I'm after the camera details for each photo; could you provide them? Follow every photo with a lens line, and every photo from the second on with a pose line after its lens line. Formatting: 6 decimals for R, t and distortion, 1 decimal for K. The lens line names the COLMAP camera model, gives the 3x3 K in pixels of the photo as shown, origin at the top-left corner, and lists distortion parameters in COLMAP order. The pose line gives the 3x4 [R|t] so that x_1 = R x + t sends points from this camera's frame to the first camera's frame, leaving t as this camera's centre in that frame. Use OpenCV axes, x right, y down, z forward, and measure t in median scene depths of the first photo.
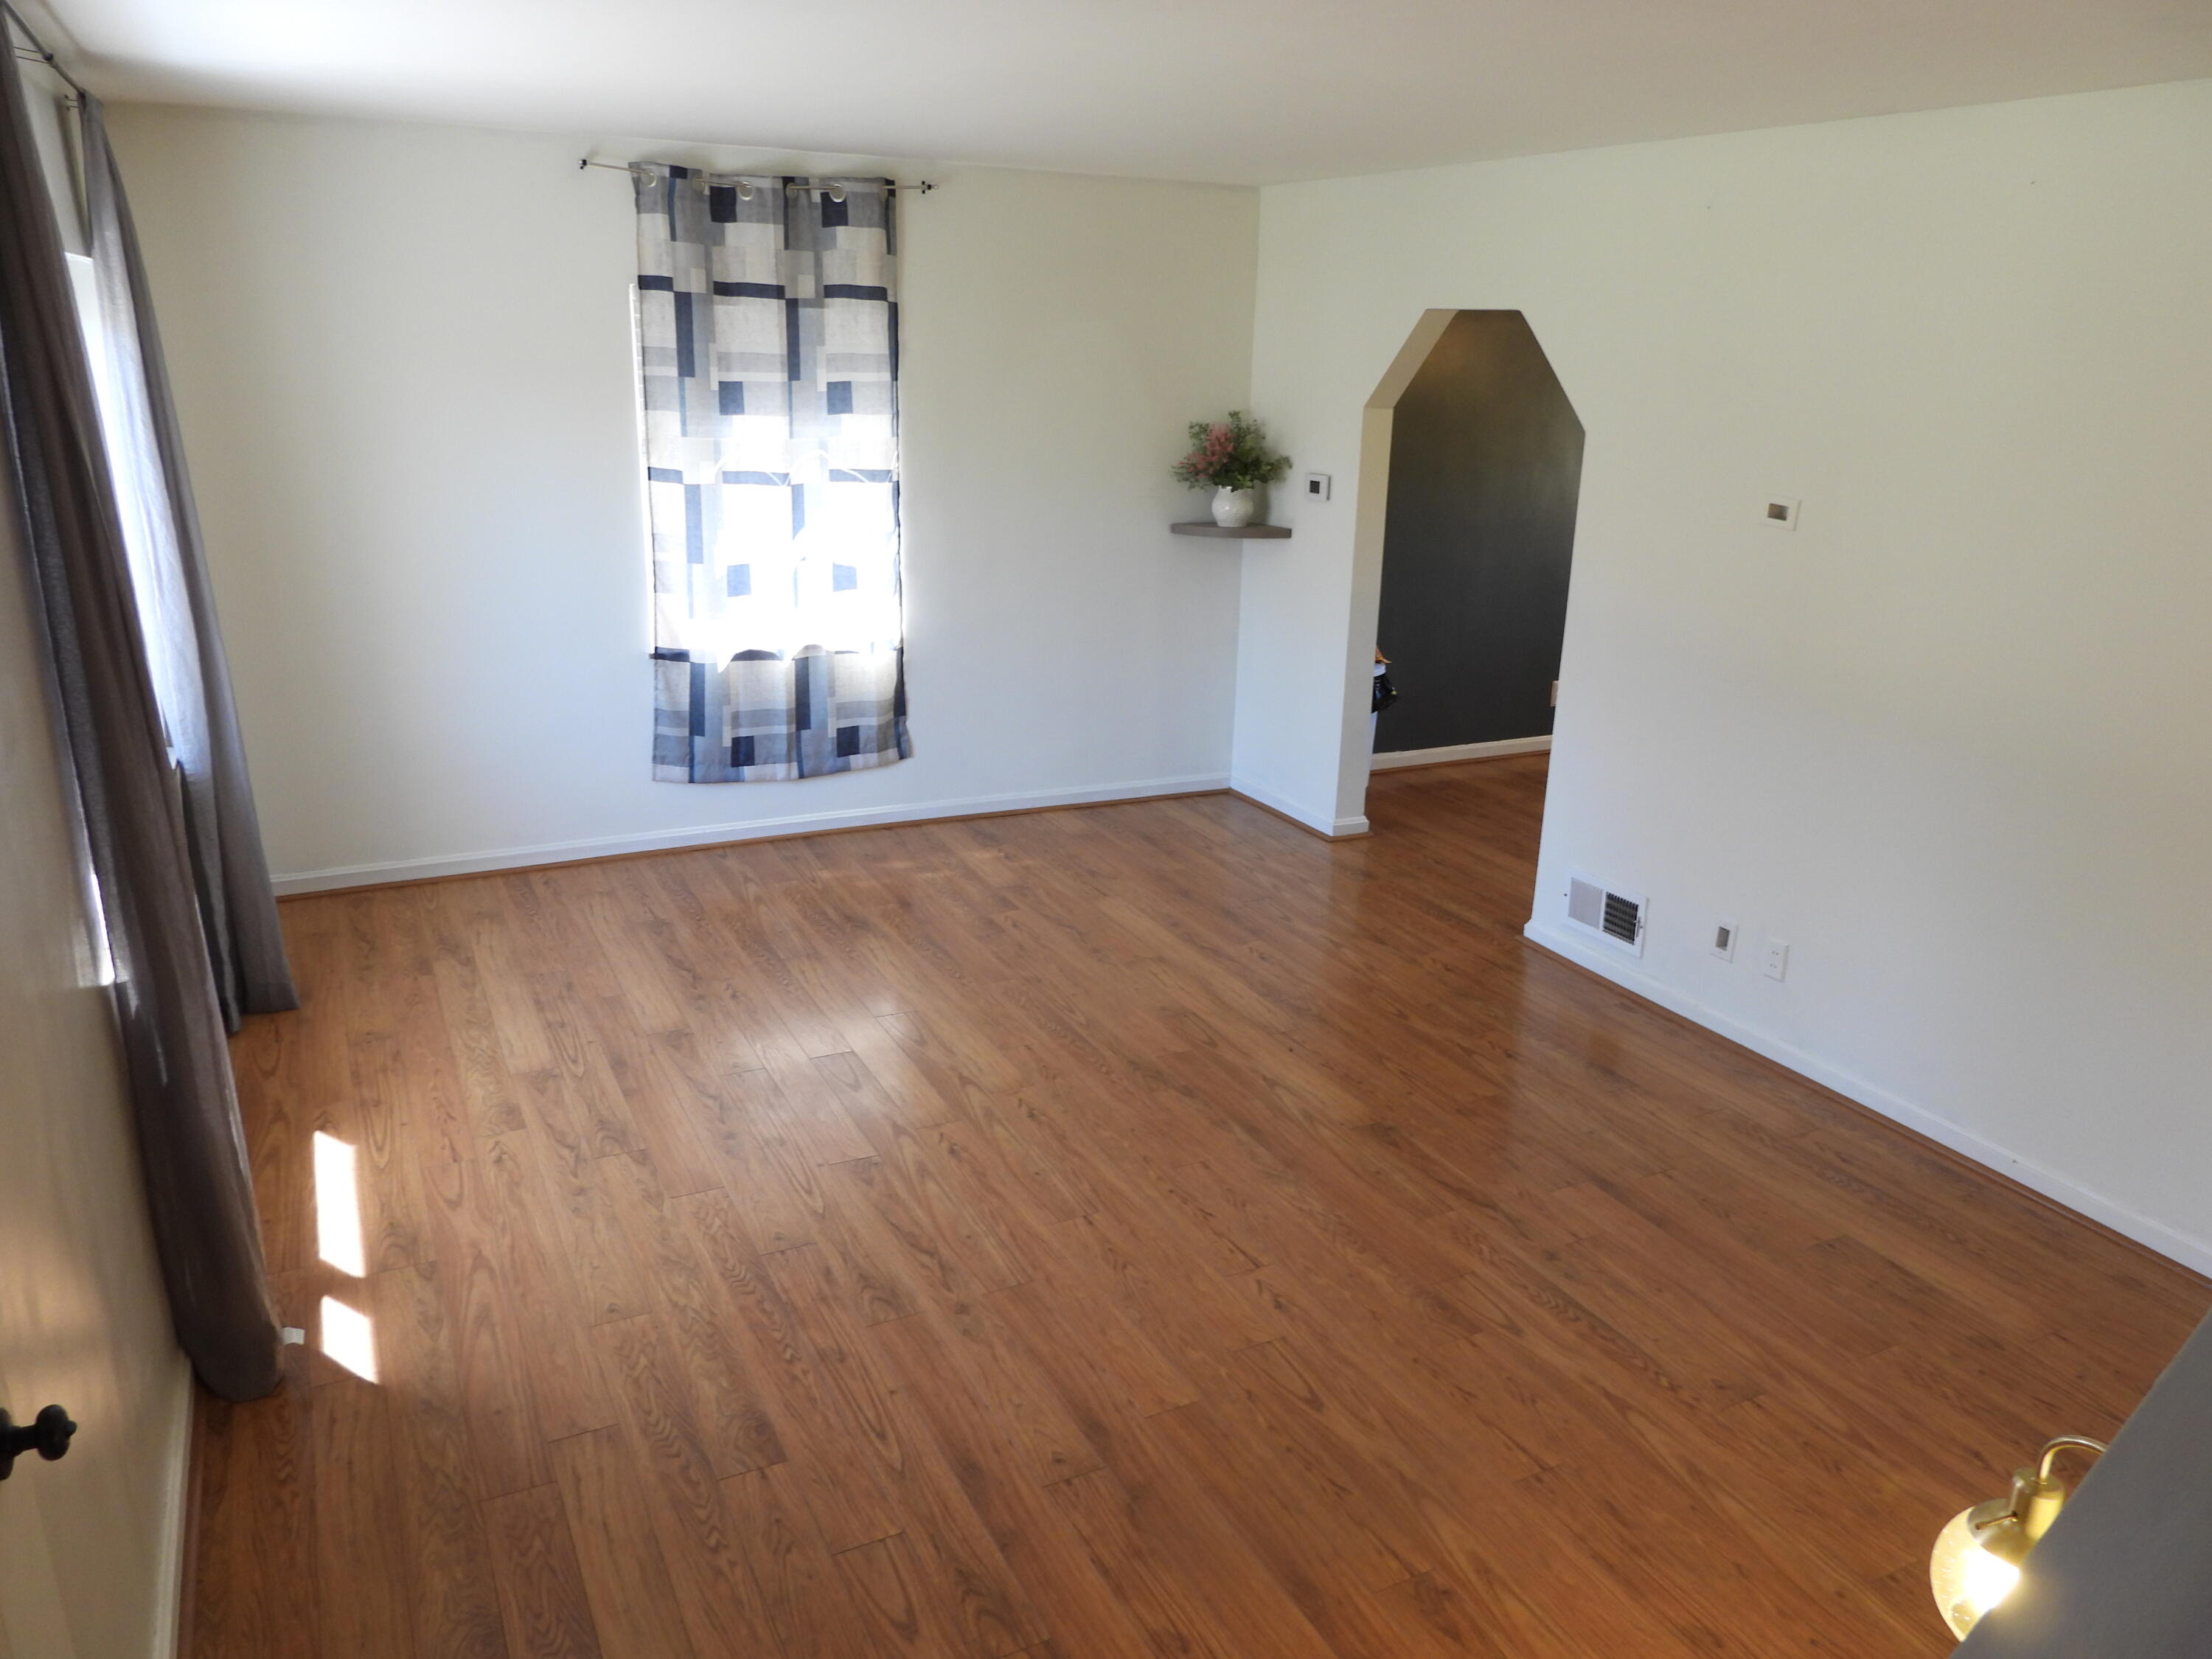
lens RADIAL K [[1571.0, 0, 1106.0], [0, 1571.0, 829.5], [0, 0, 1]] dist [-0.014323, -0.000224]
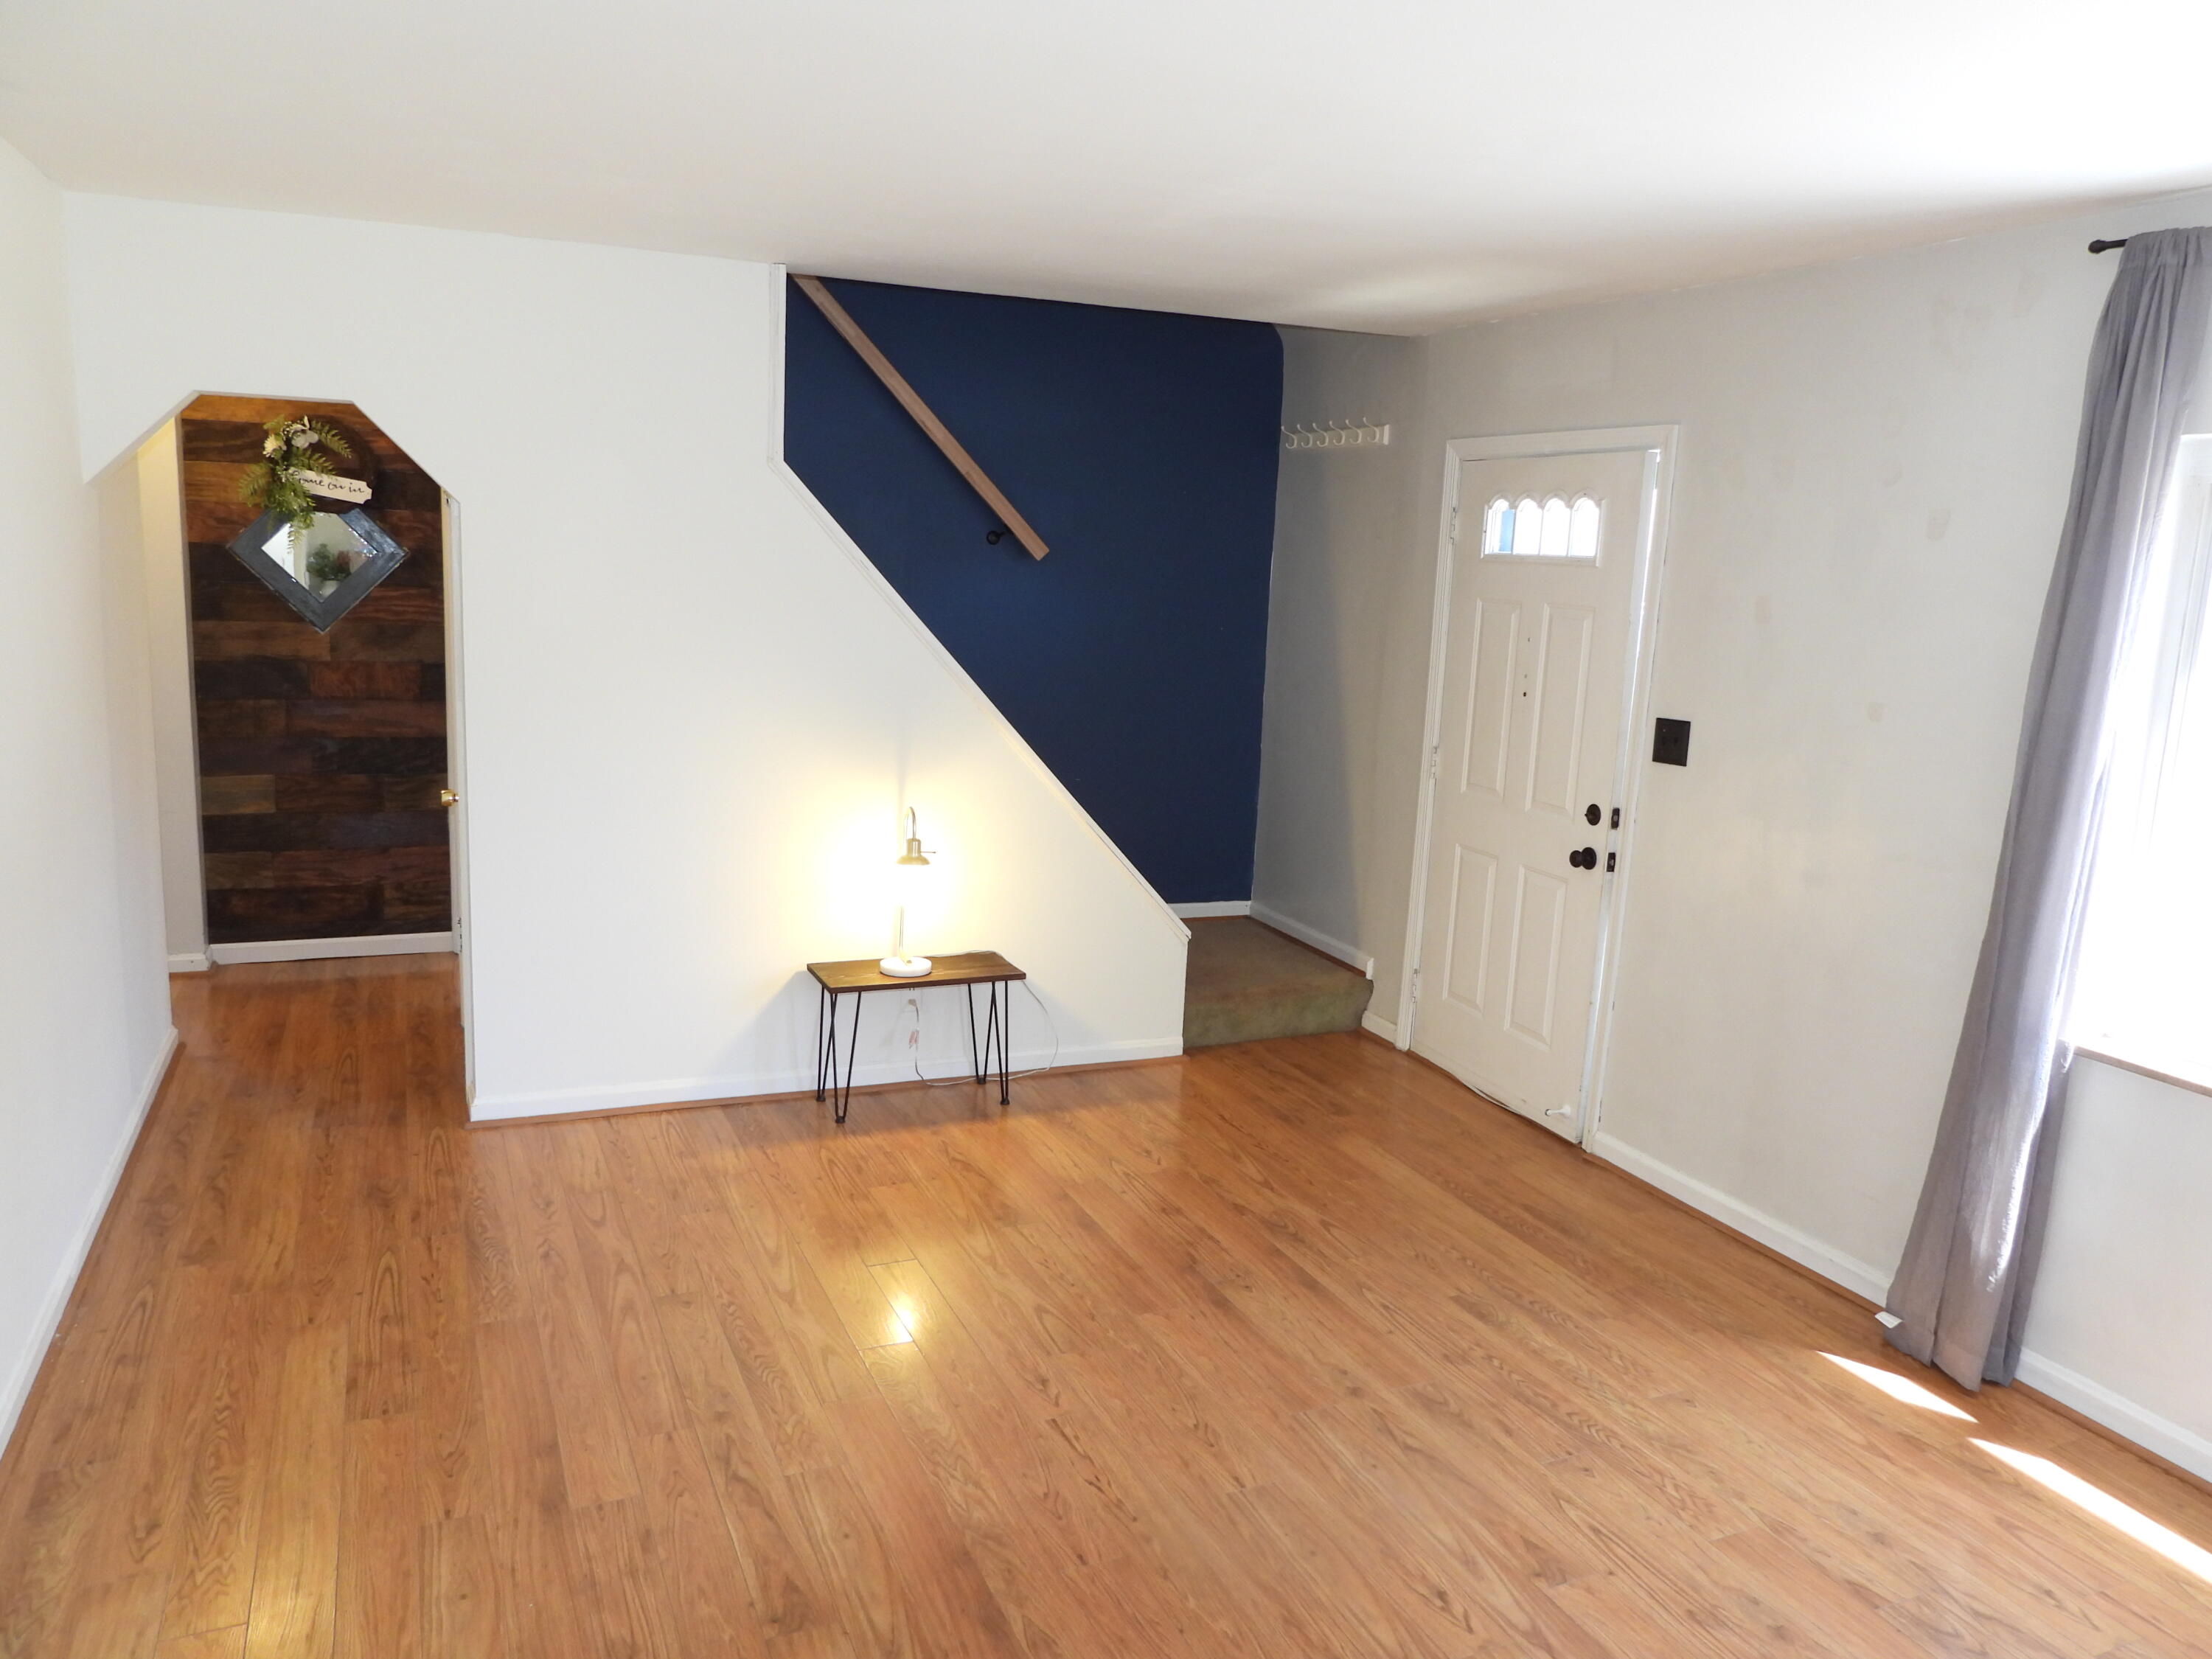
lens RADIAL K [[1571.0, 0, 1106.0], [0, 1571.0, 829.5], [0, 0, 1]] dist [-0.014323, -0.000224]
pose [[-0.996483, -0.074540, 0.038288, 0.052318], [-0.048050, 0.882588, 0.467685, -0.436424], [-0.068653, 0.464200, -0.883066, 1.551034]]
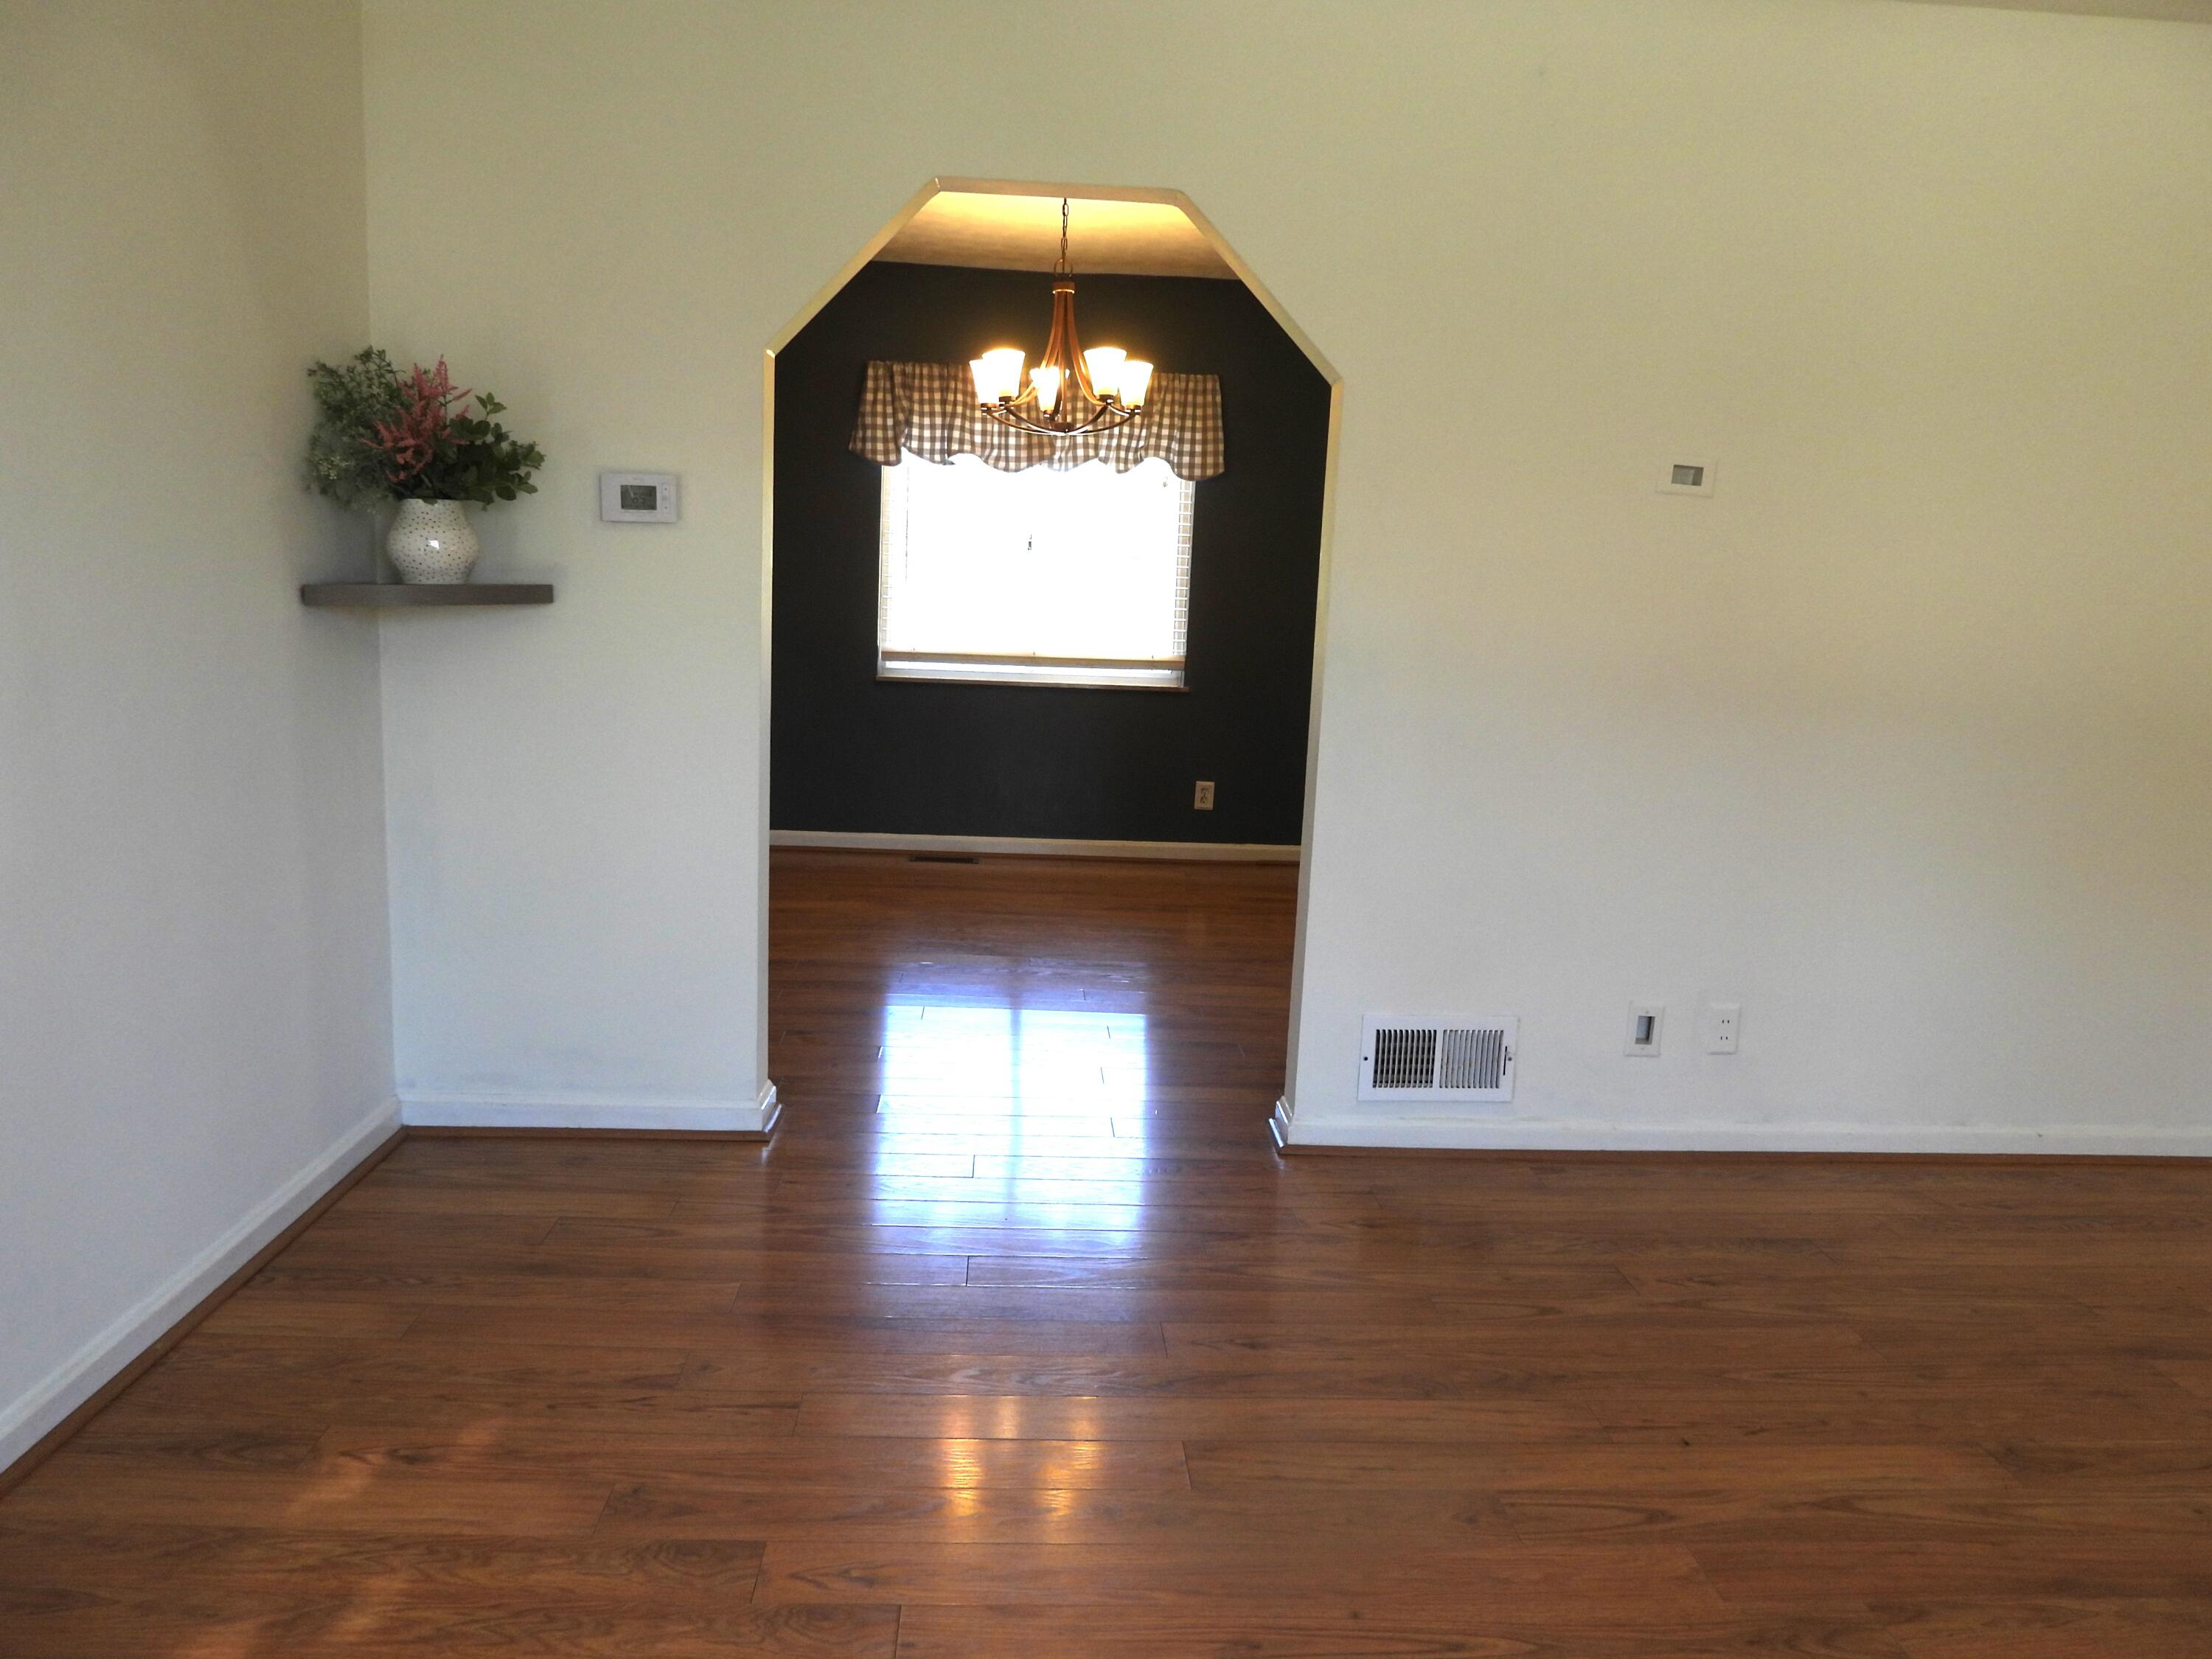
lens RADIAL K [[1571.0, 0, 1106.0], [0, 1571.0, 829.5], [0, 0, 1]] dist [-0.014323, -0.000224]
pose [[0.395280, -0.155177, 0.905358, -0.502916], [0.246309, 0.967438, 0.058279, -0.173251], [-0.884921, 0.199961, 0.420630, 1.116512]]
